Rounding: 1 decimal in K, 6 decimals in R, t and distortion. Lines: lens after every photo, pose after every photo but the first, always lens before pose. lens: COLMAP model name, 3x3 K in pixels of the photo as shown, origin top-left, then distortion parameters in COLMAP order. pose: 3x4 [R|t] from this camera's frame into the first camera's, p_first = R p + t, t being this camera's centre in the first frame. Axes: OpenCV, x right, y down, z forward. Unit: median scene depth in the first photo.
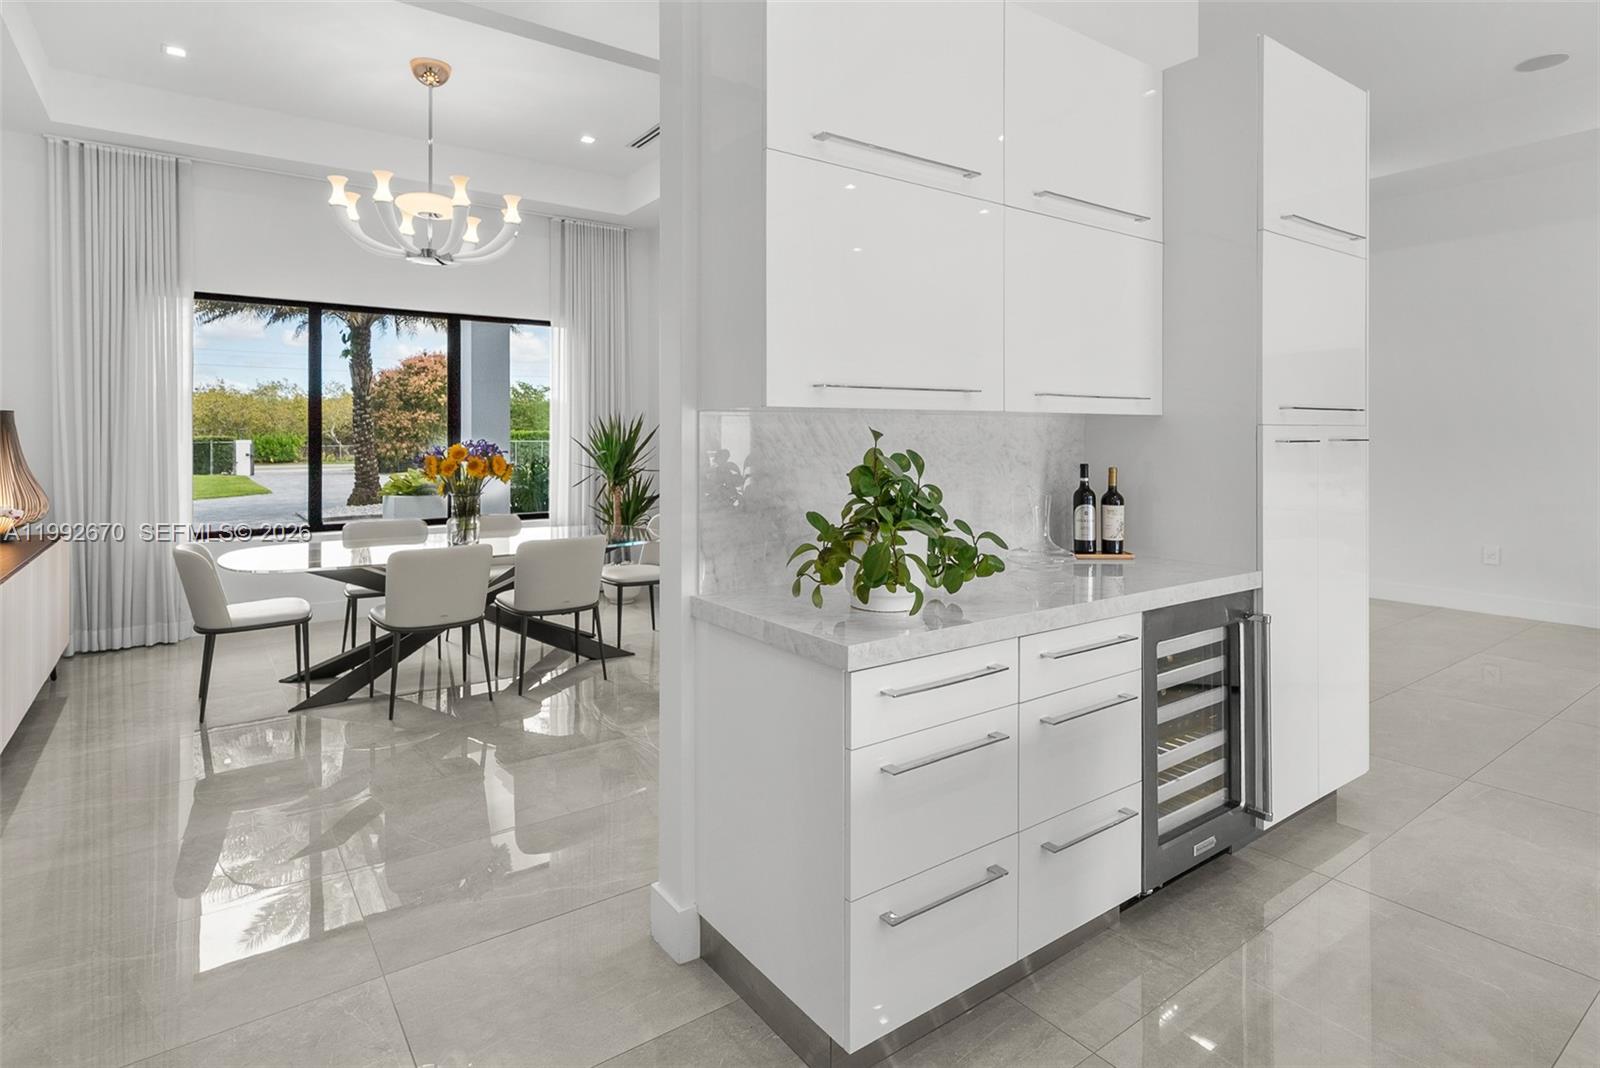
lens RADIAL K [[870.9, 0, 800.0], [0, 870.9, 534.0], [0, 0, 1]] dist [0.002237, 0.001918]
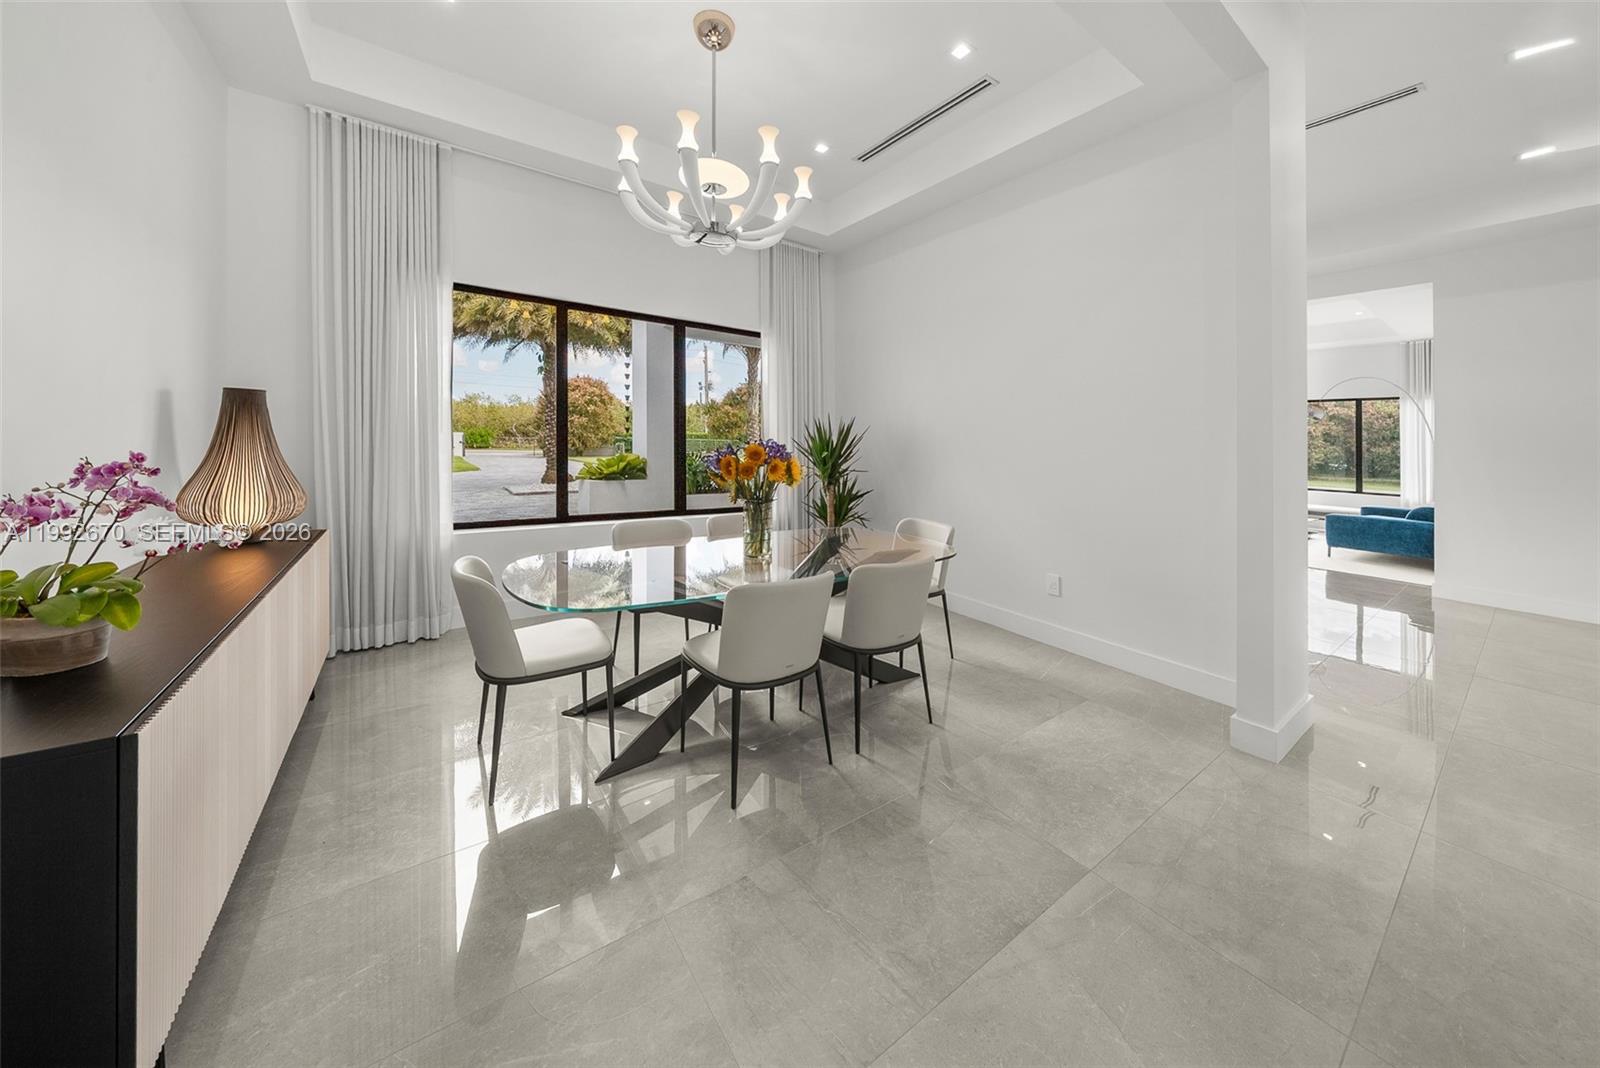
lens RADIAL K [[583.4, 0, 800.0], [0, 583.4, 534.0], [0, 0, 1]] dist [-0.001492, -0.000222]
pose [[0.998814, 0.035646, -0.033151, -0.288033], [-0.034029, 0.998261, 0.048128, -0.036868], [0.034809, -0.046943, 0.998291, 0.362142]]
